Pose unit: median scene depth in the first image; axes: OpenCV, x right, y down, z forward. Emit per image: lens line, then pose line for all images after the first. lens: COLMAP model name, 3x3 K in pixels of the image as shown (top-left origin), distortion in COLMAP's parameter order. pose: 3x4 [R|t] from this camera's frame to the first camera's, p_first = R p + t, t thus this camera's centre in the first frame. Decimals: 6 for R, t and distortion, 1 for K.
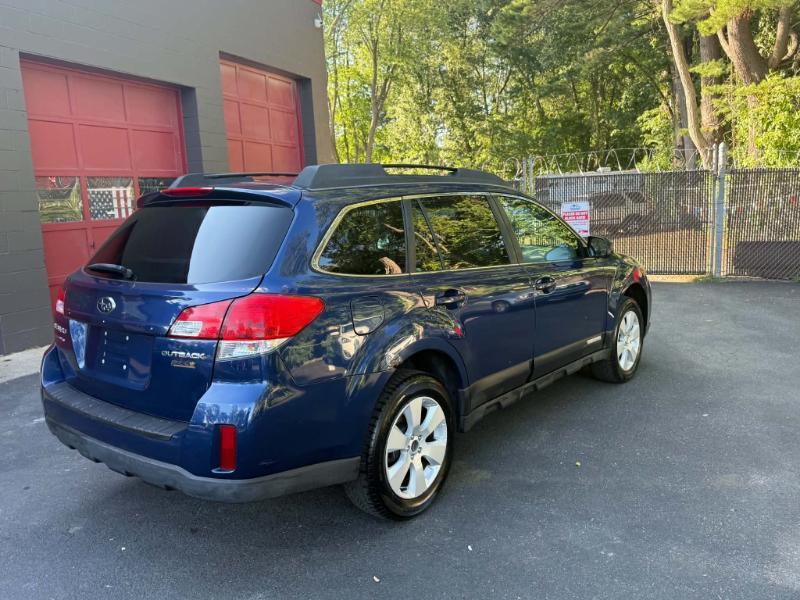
lens RADIAL K [[647.1, 0, 398.5], [0, 647.1, 305.3], [0, 0, 1]] dist [0.037323, -0.039593]
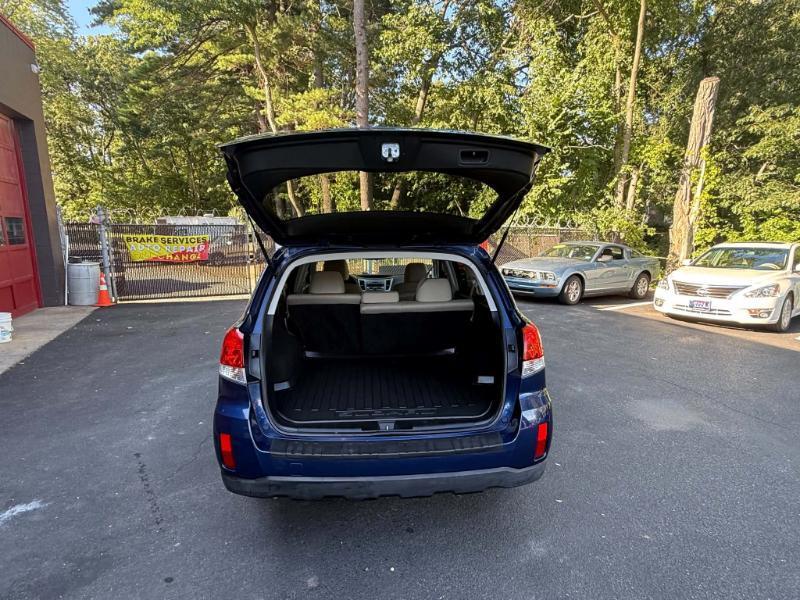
lens RADIAL K [[431.8, 0, 404.3], [0, 431.8, 302.1], [0, 0, 1]] dist [0.007281, -0.001520]
pose [[0.718298, -0.088698, 0.690059, -0.306328], [0.094788, 0.995068, 0.029236, -0.035165], [-0.689249, 0.044409, 0.723162, 0.150468]]
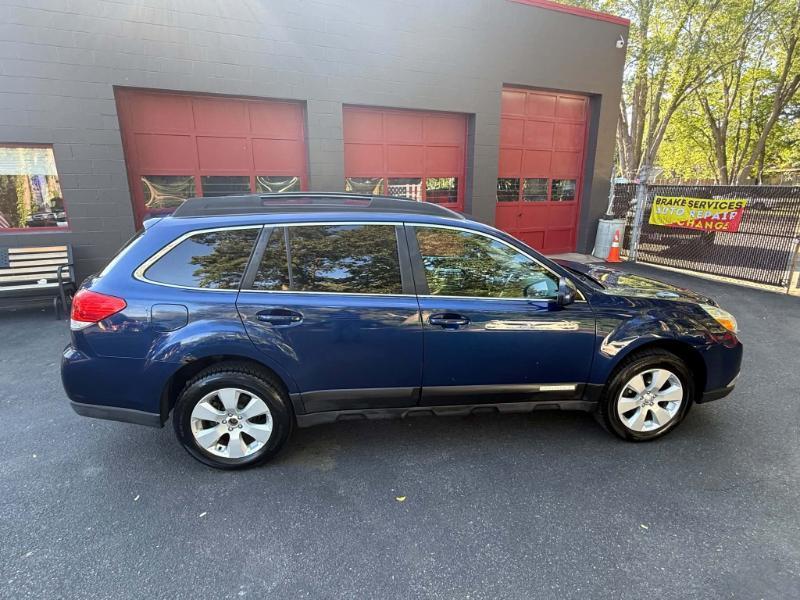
lens RADIAL K [[421.5, 0, 400.5], [0, 421.5, 299.6], [0, 0, 1]] dist [0.000035, -0.001071]
pose [[0.721939, 0.218308, -0.656617, 0.282261], [-0.141677, 0.975459, 0.168544, -0.077880], [0.677298, -0.028651, 0.735151, 0.225646]]
